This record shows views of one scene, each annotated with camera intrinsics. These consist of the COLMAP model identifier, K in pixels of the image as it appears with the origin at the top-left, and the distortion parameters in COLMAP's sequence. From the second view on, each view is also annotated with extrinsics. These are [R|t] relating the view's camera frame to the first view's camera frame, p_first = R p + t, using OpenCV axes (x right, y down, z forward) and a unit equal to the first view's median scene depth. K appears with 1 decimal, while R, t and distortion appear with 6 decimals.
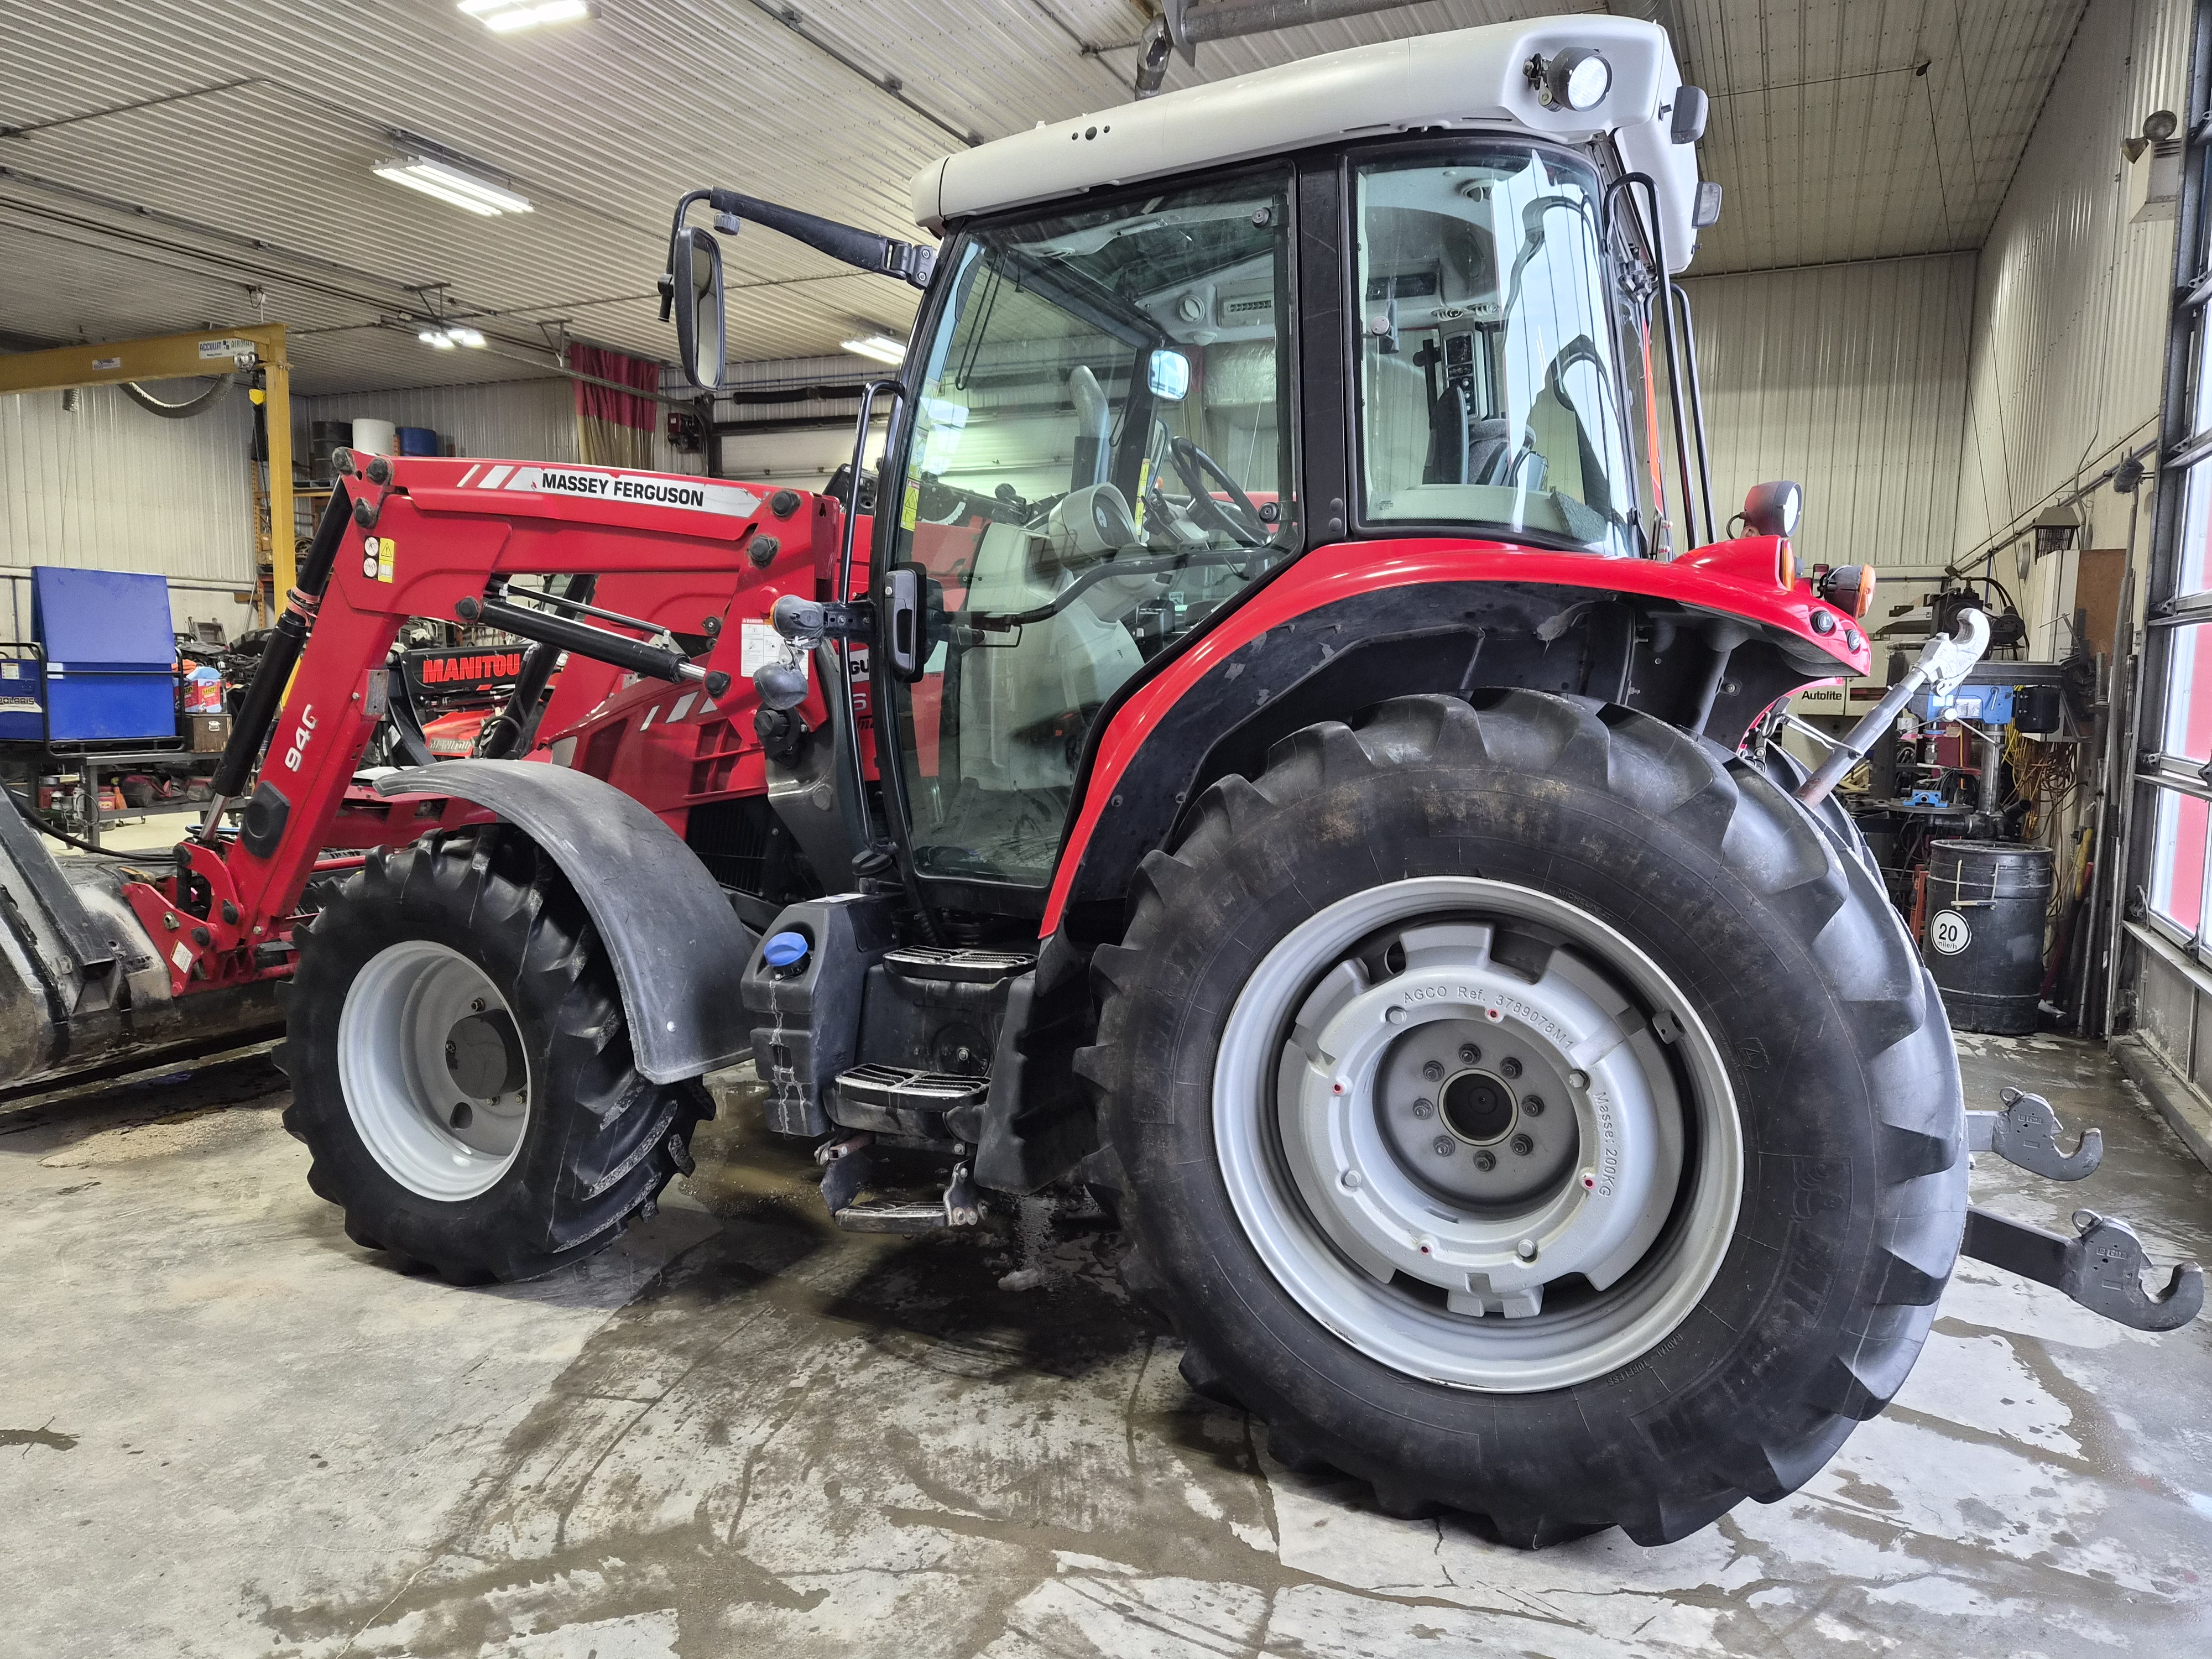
lens RADIAL K [[1483.5, 0, 1106.0], [0, 1483.5, 829.5], [0, 0, 1]] dist [0.071928, -0.058461]
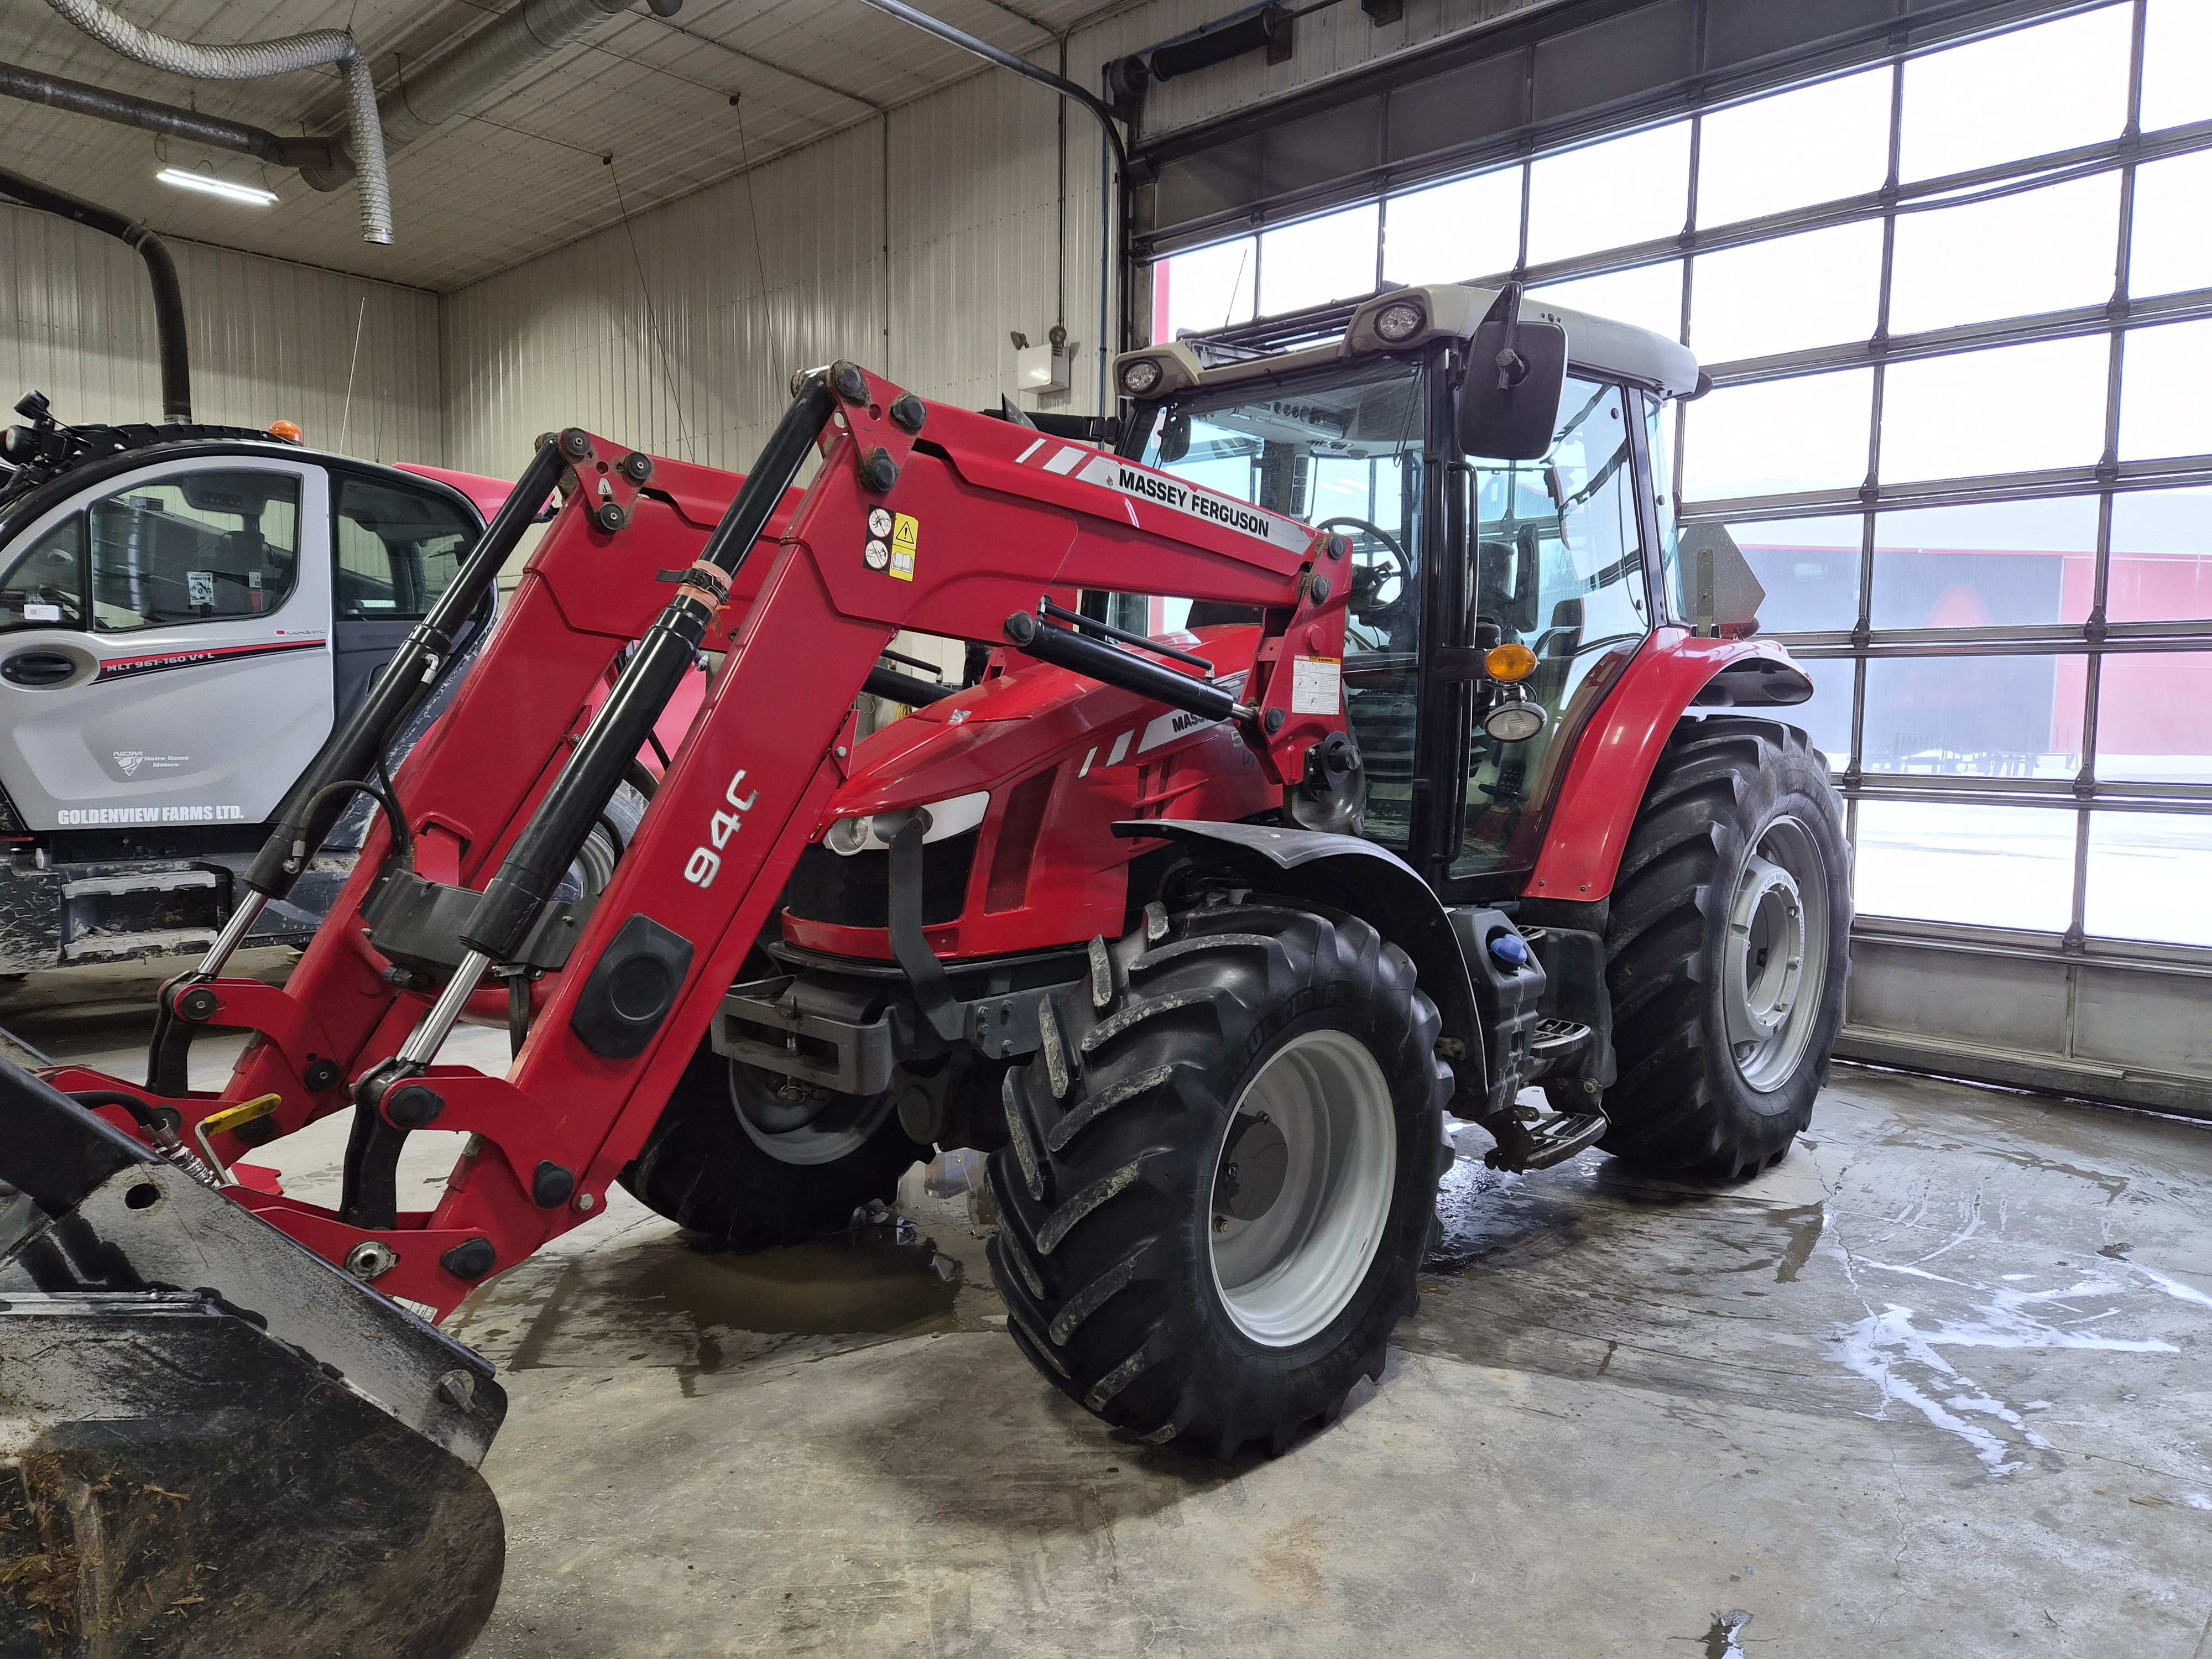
lens RADIAL K [[1483.5, 0, 1106.0], [0, 1483.5, 829.5], [0, 0, 1]] dist [0.071928, -0.058461]
pose [[0.317901, -0.085224, 0.944286, -1.237166], [0.094527, 0.993839, 0.057872, -0.095472], [-0.943400, 0.070863, 0.323998, 0.808620]]
